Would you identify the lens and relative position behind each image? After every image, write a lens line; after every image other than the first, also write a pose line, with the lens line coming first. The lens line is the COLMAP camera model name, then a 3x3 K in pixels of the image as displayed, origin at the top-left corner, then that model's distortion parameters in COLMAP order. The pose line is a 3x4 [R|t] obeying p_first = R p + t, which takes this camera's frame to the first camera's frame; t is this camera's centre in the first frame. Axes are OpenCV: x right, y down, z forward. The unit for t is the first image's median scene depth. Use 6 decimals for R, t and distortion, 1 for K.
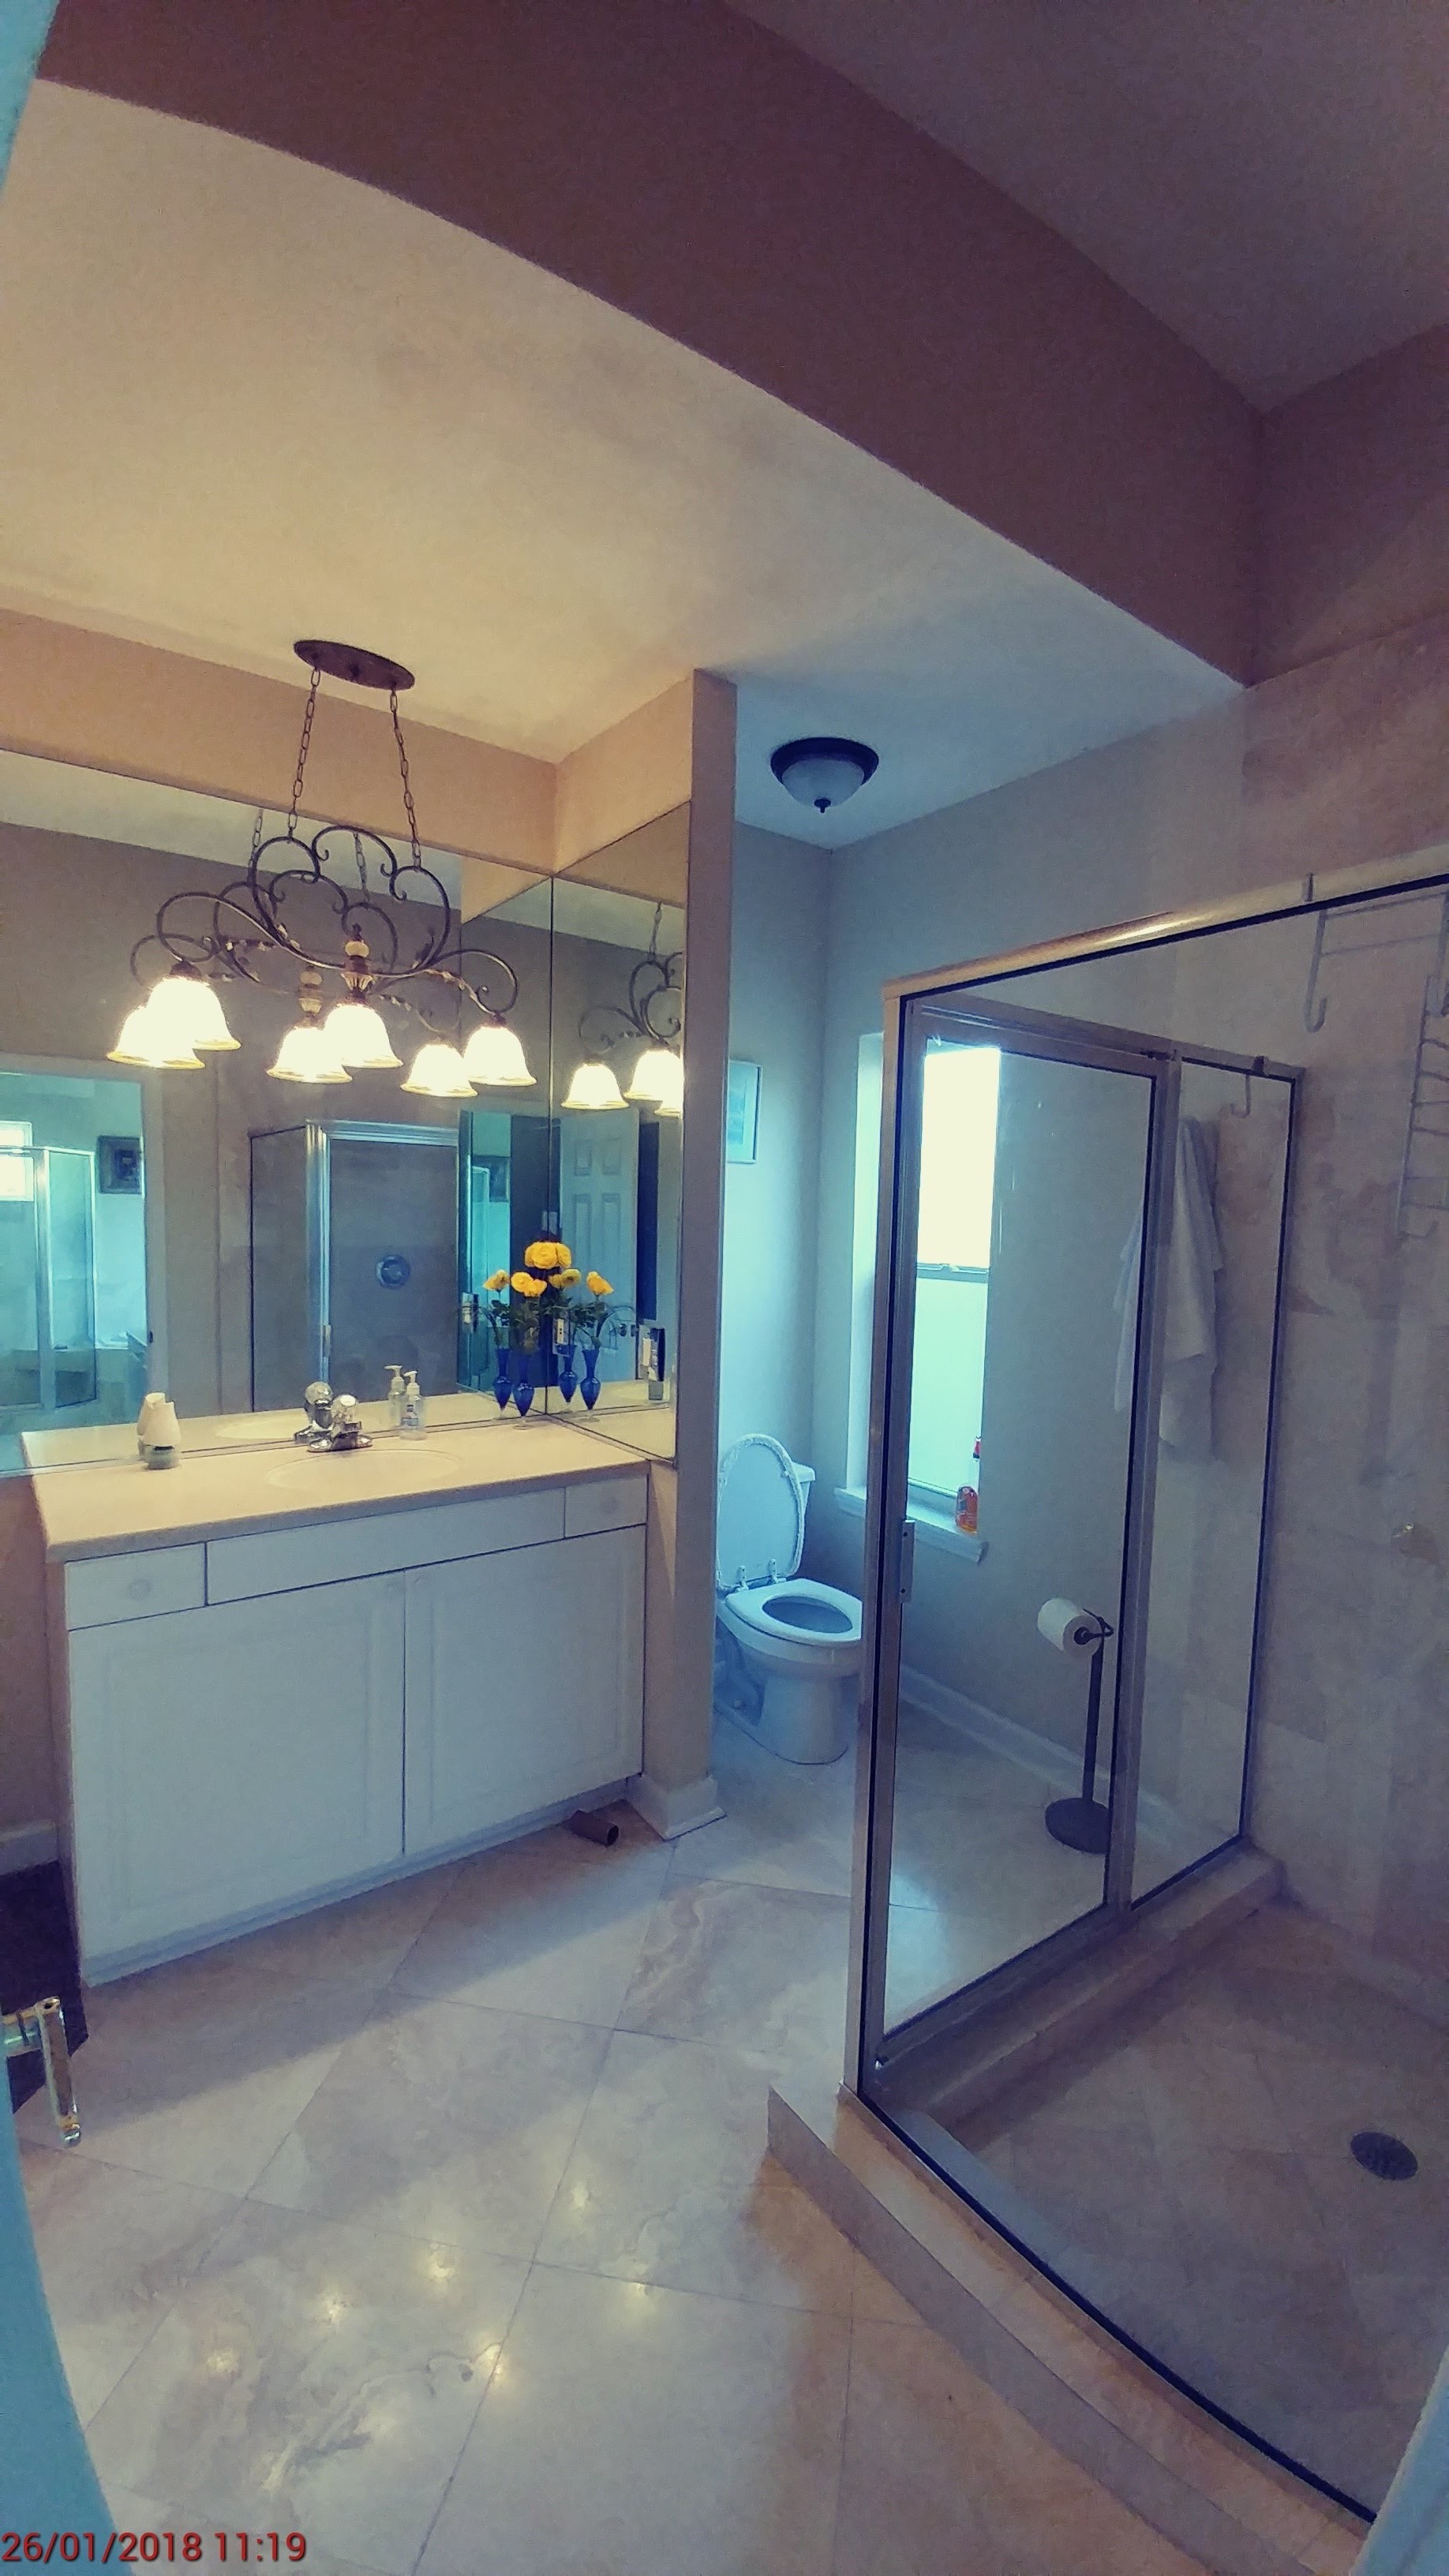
lens RADIAL K [[1062.7, 0, 724.5], [0, 1062.7, 1288.0], [0, 0, 1]] dist [0.000016, -0.035979]
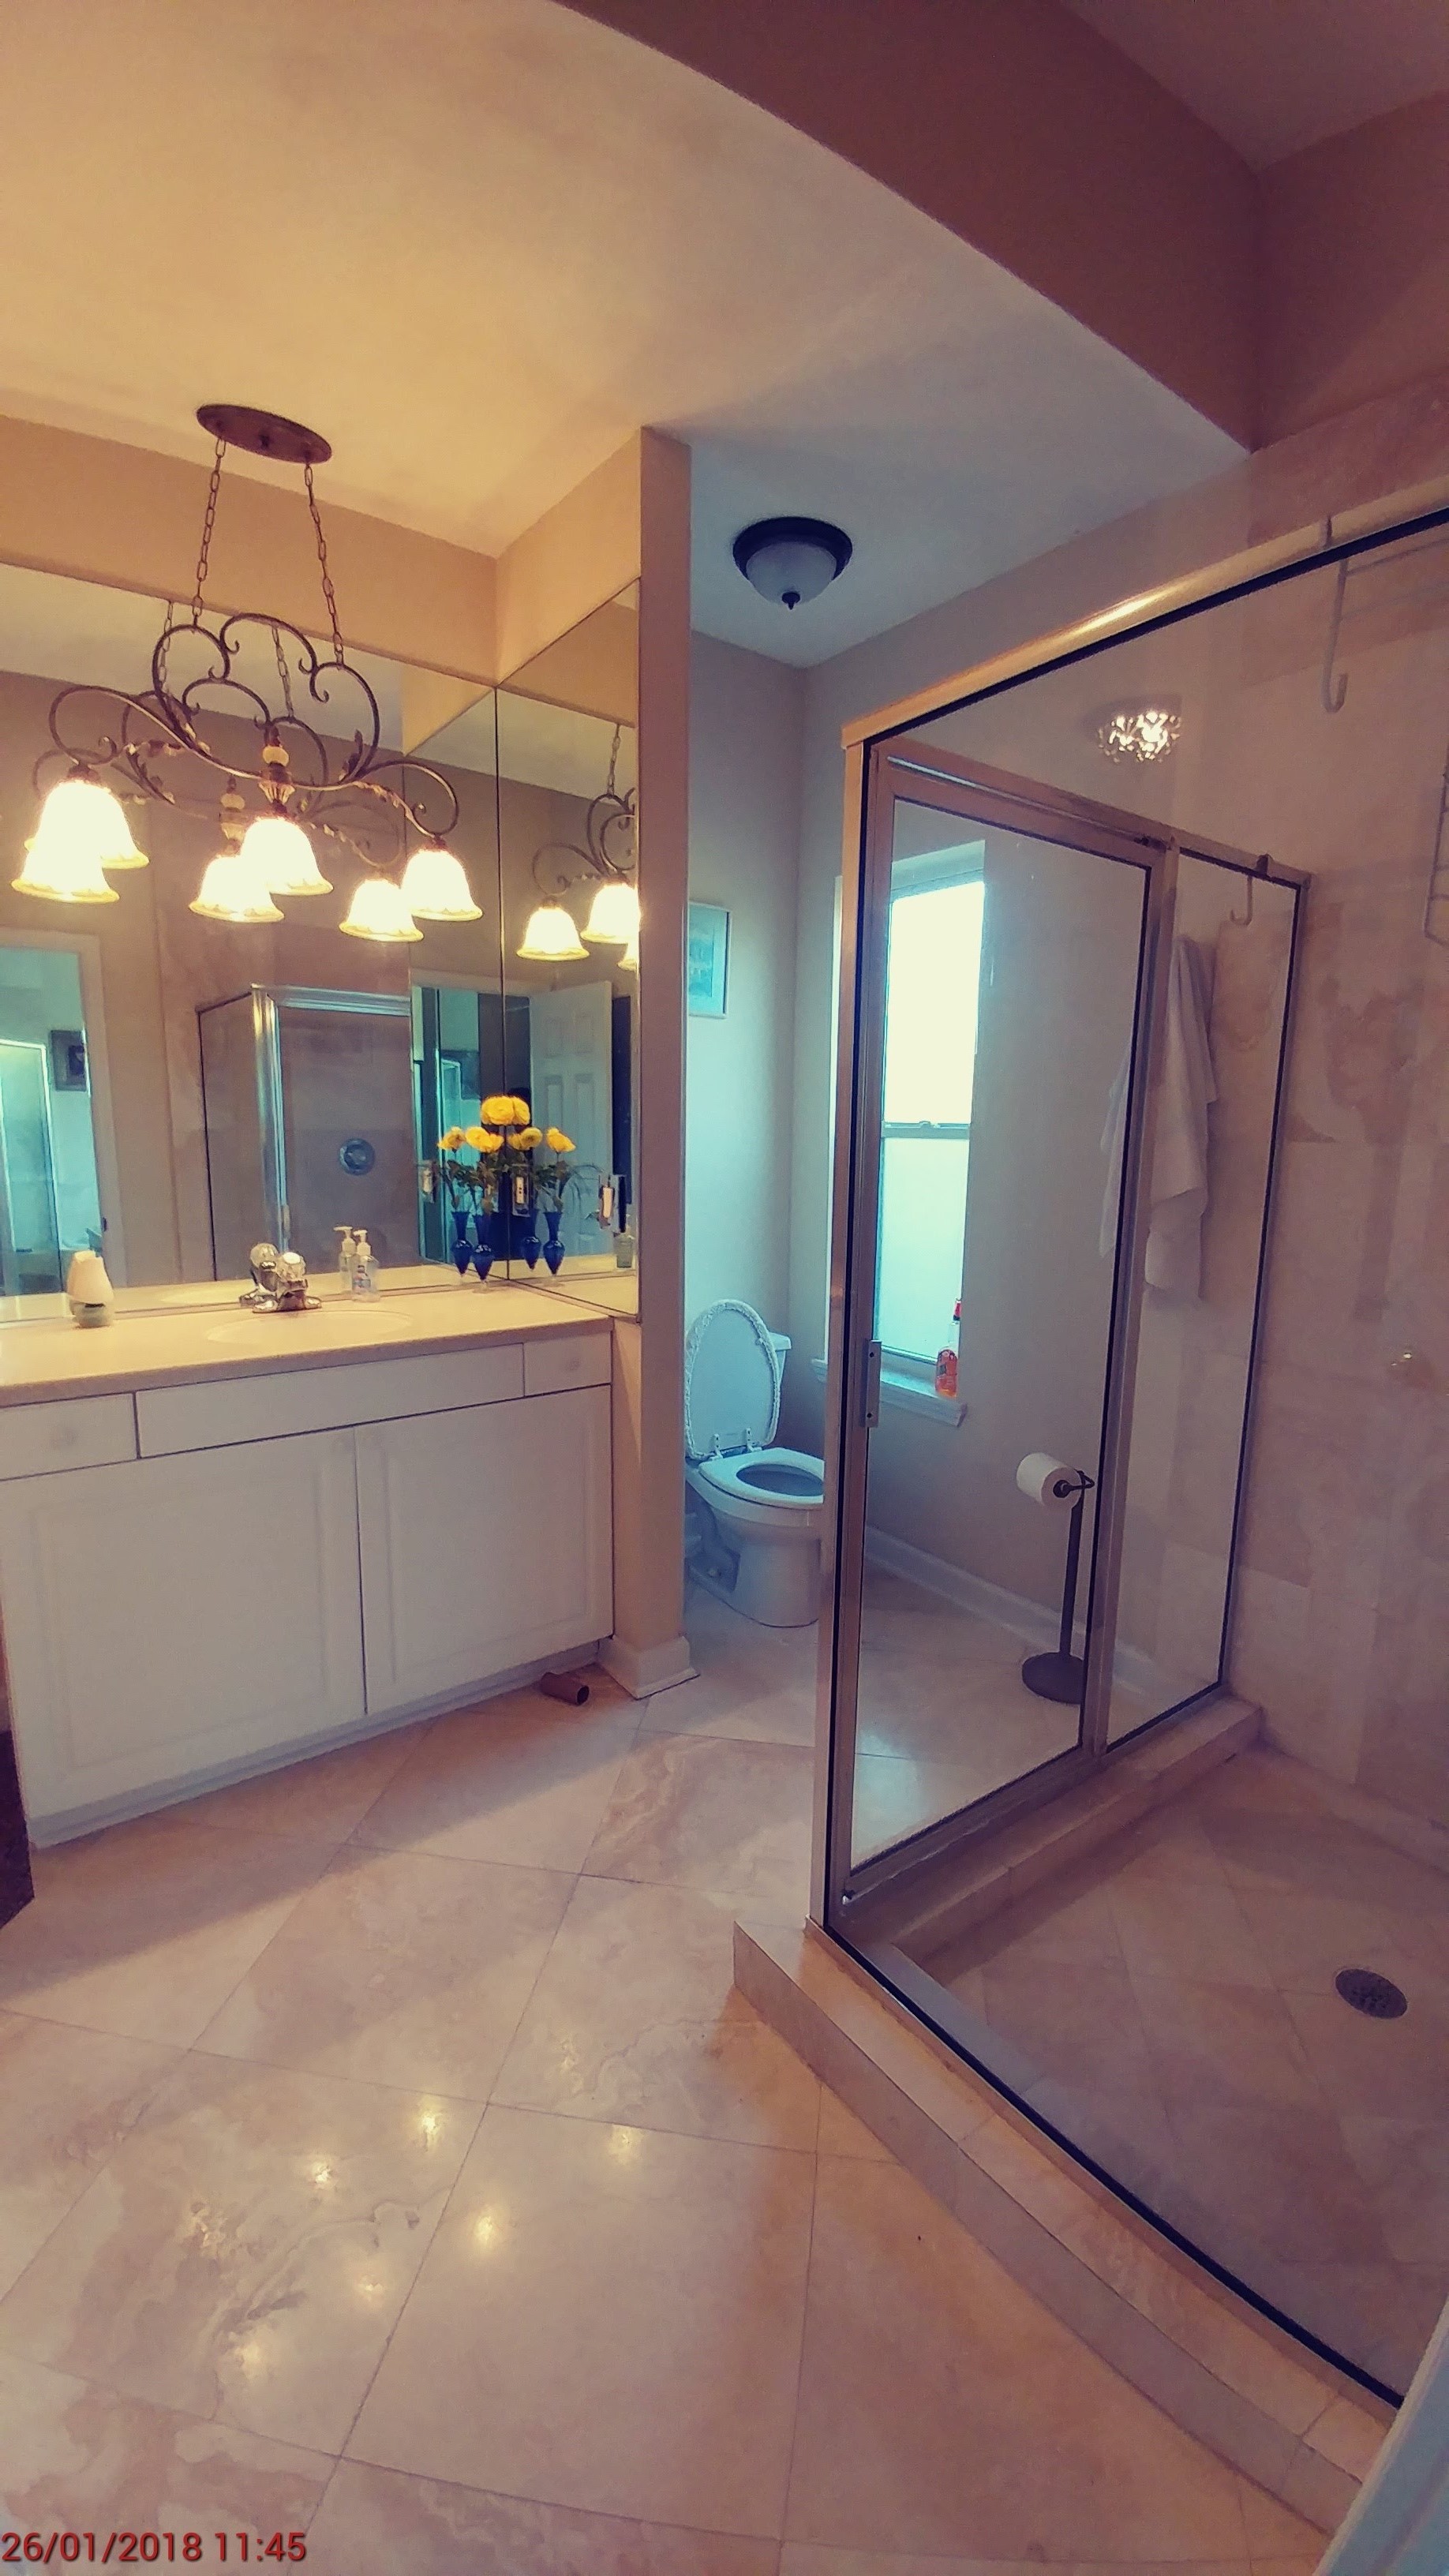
lens RADIAL K [[1053.0, 0, 732.7], [0, 1053.0, 1317.1], [0, 0, 1]] dist [0.001233, -0.035259]
pose [[0.999831, -0.013380, 0.012598, 0.026805], [0.012113, 0.995332, 0.095750, 0.078430], [-0.013821, -0.095581, 0.995326, 0.061171]]
